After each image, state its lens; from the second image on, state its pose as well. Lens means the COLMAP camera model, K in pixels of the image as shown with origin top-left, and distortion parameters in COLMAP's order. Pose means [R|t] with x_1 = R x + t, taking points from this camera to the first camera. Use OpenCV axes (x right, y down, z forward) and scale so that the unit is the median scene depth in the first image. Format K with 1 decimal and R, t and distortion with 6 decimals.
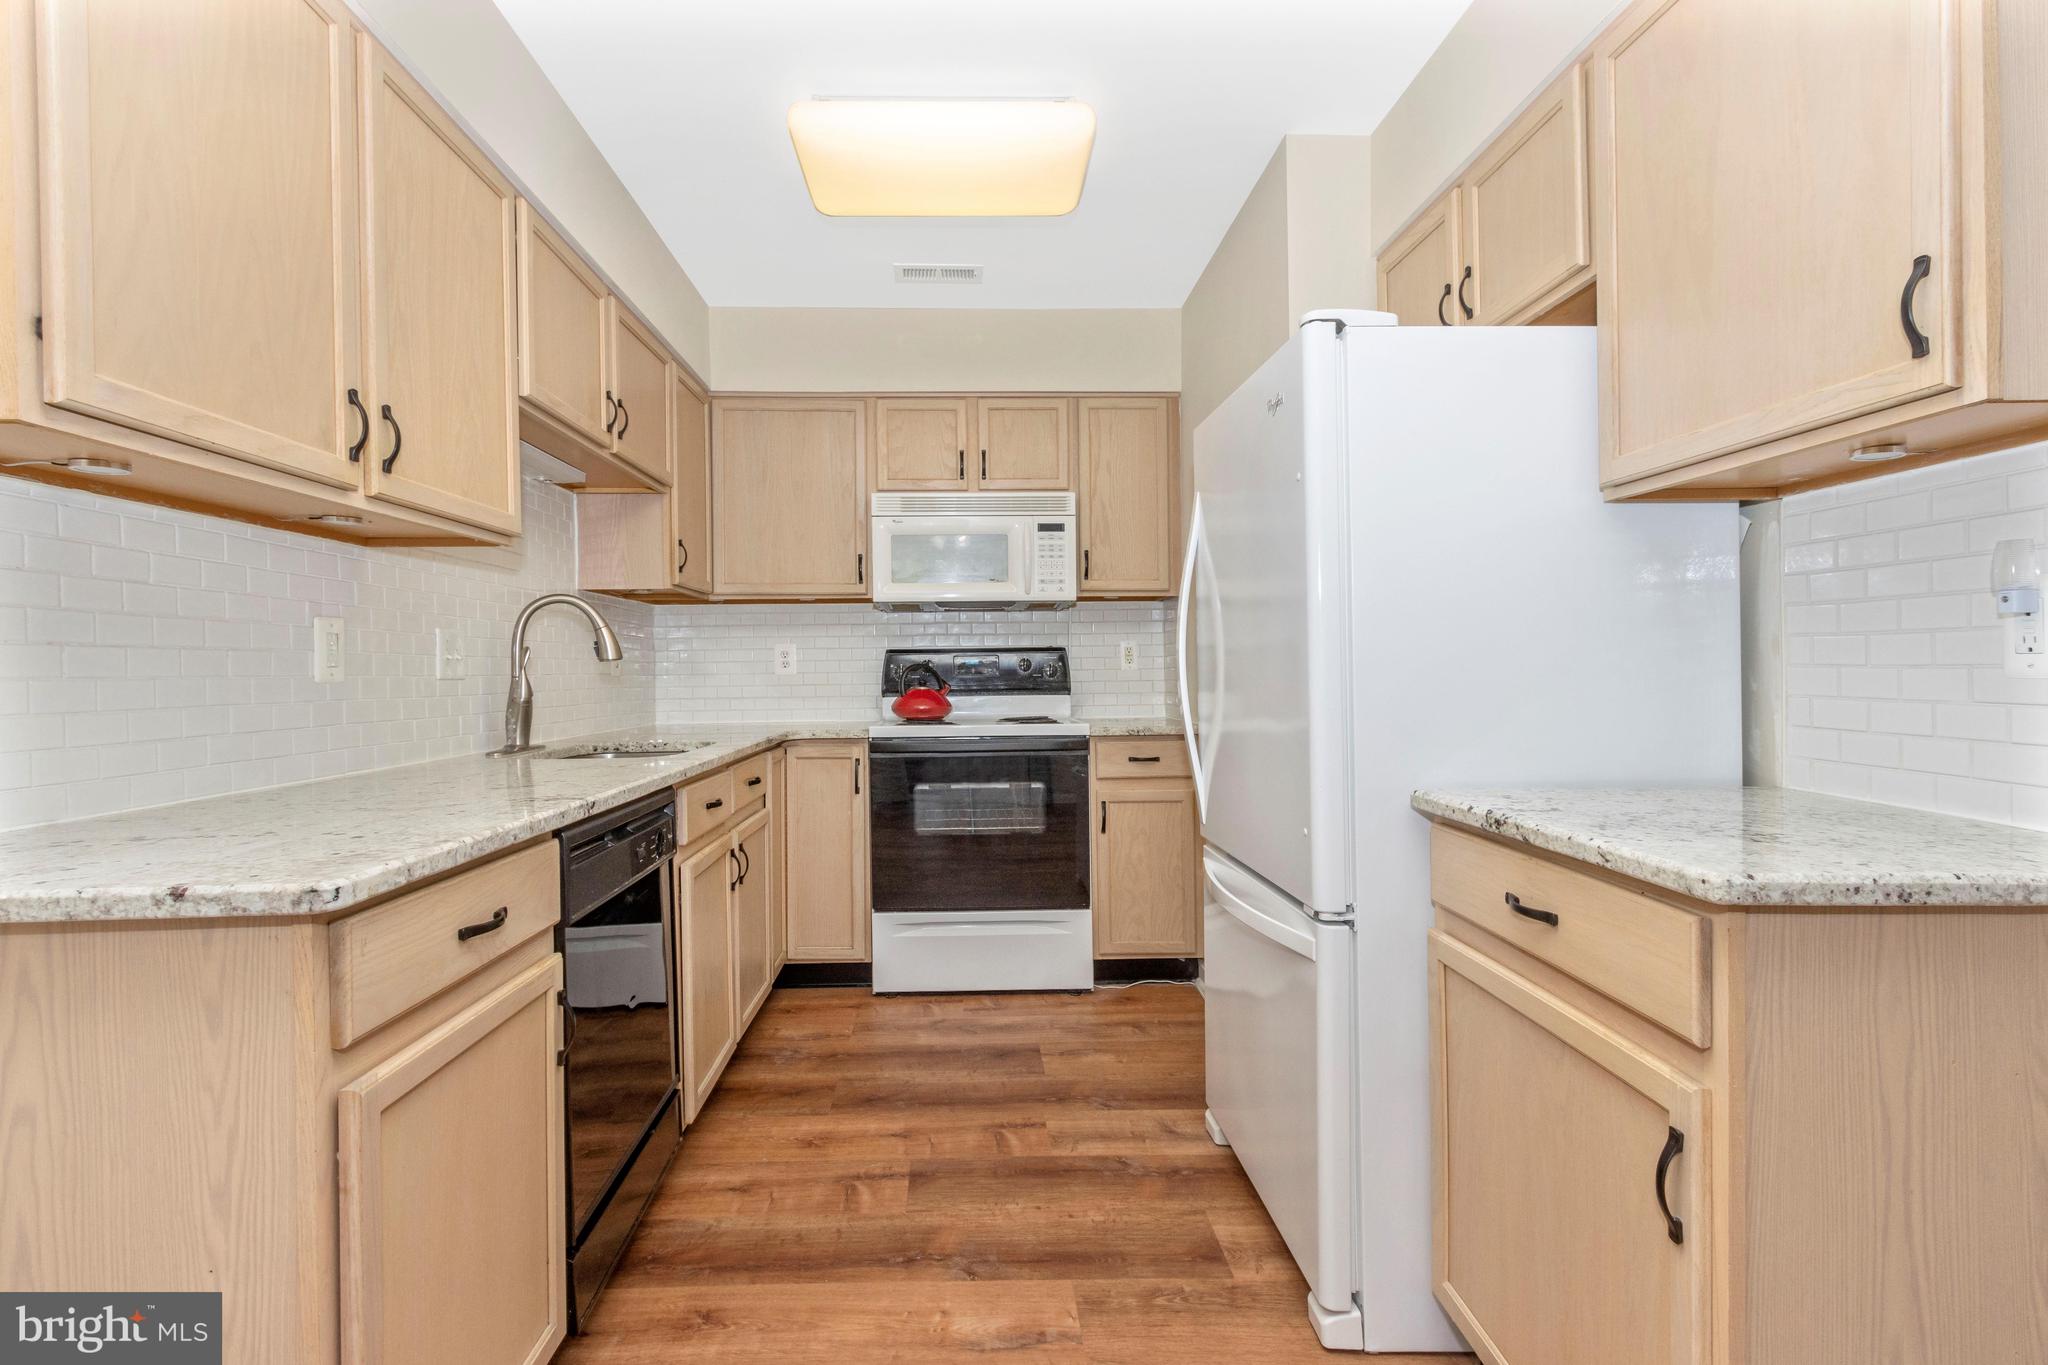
lens RADIAL K [[978.6, 0, 1019.9], [0, 978.6, 597.2], [0, 0, 1]] dist [0.044409, 0.000032]
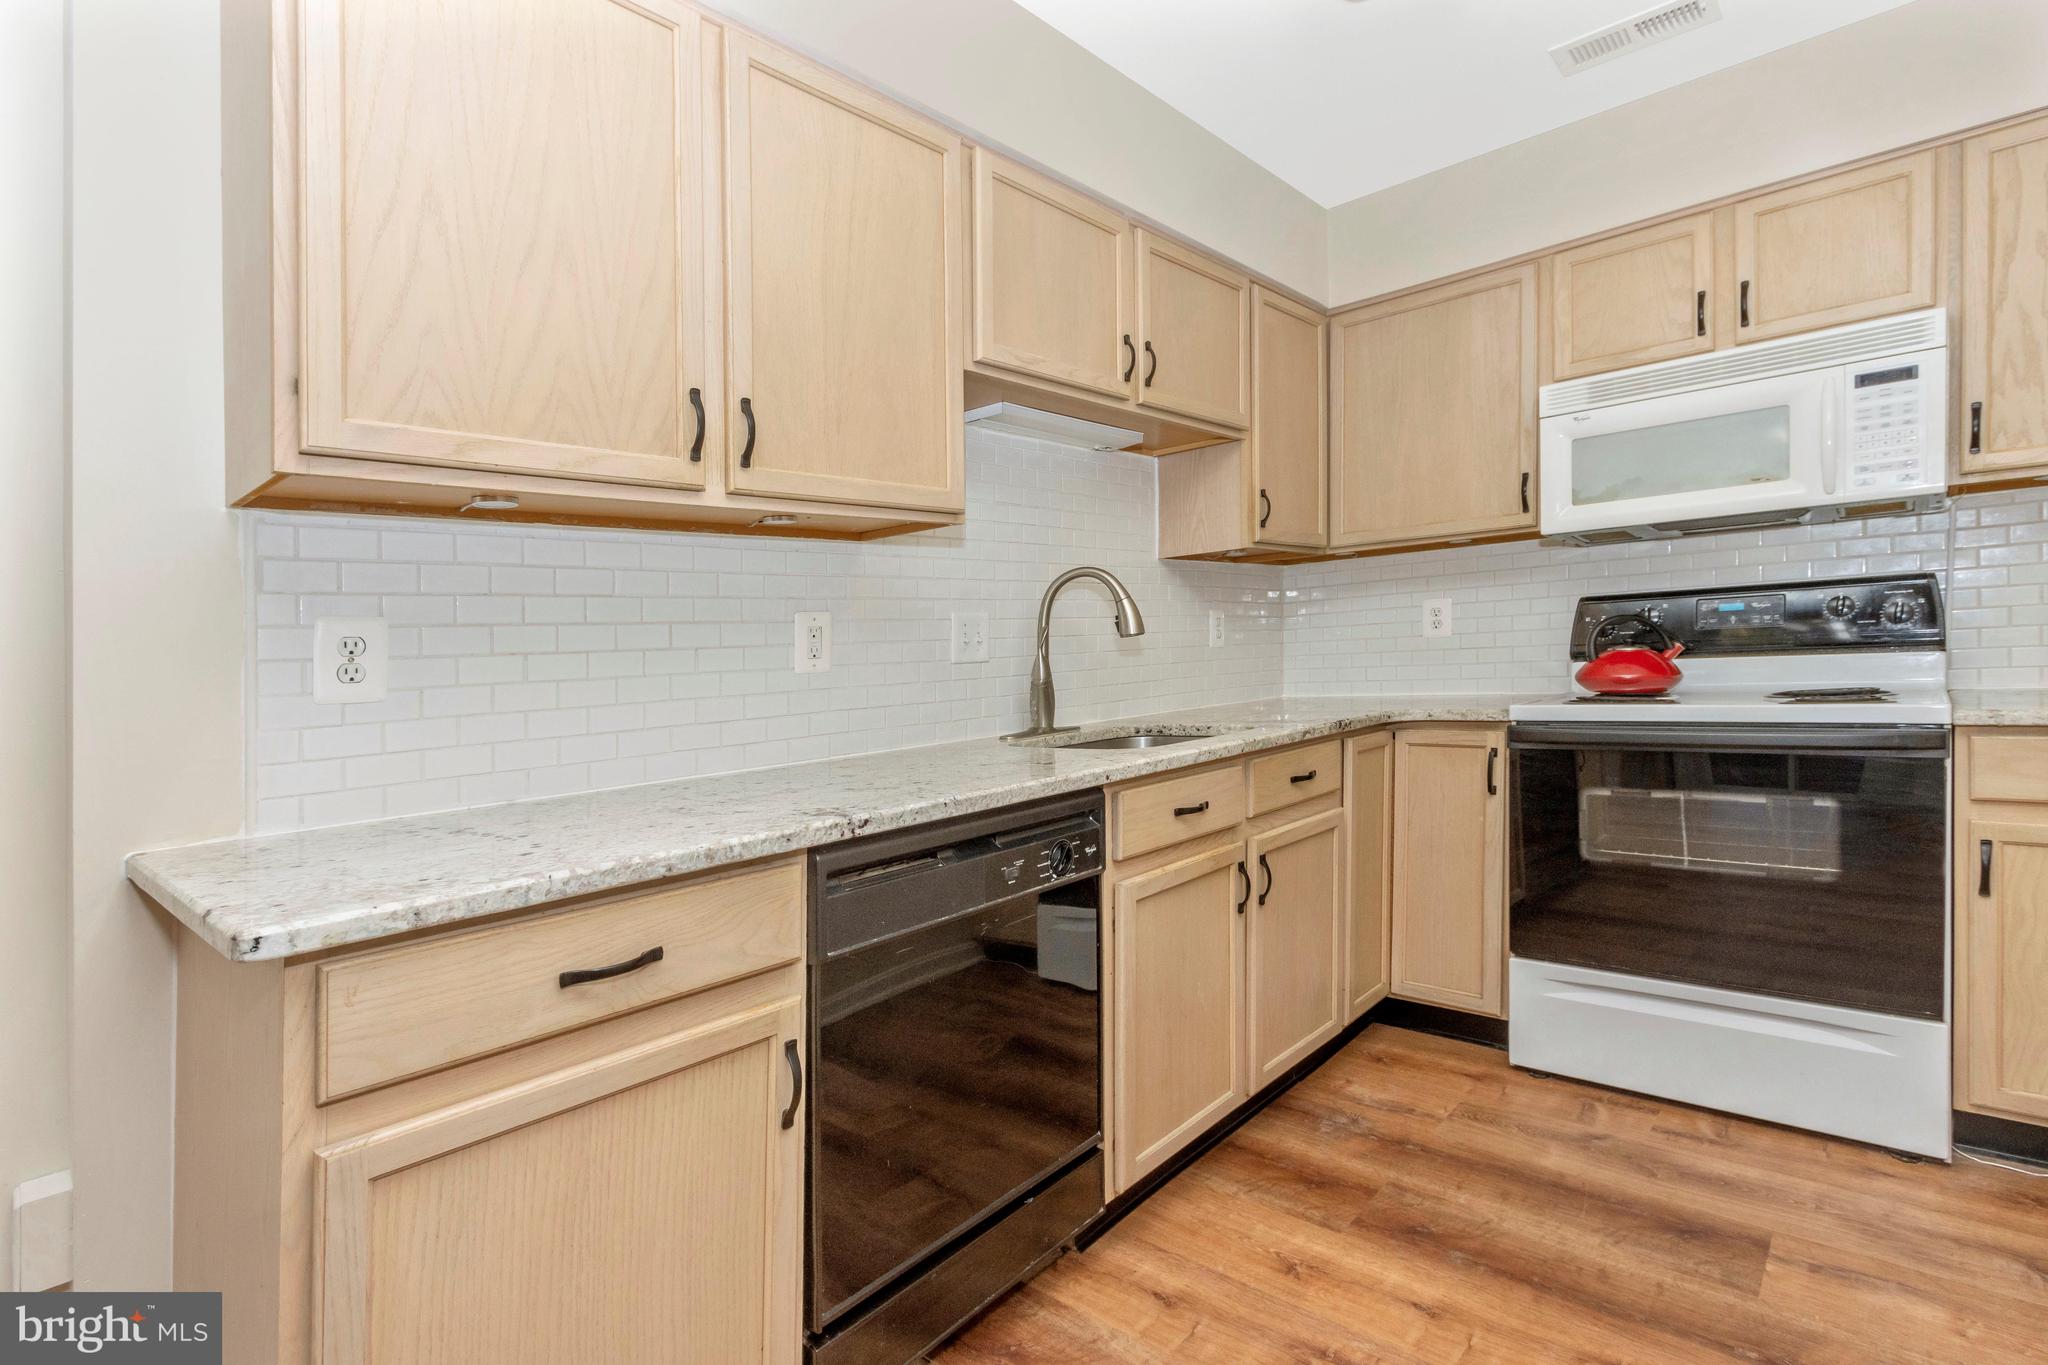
lens RADIAL K [[971.2, 0, 988.3], [0, 971.2, 654.4], [0, 0, 1]] dist [0.013015, 0.000073]
pose [[0.695513, -0.025270, -0.718069, 0.111222], [0.097100, 0.993519, 0.059086, 0.013359], [0.711922, -0.110819, 0.693459, 0.239602]]
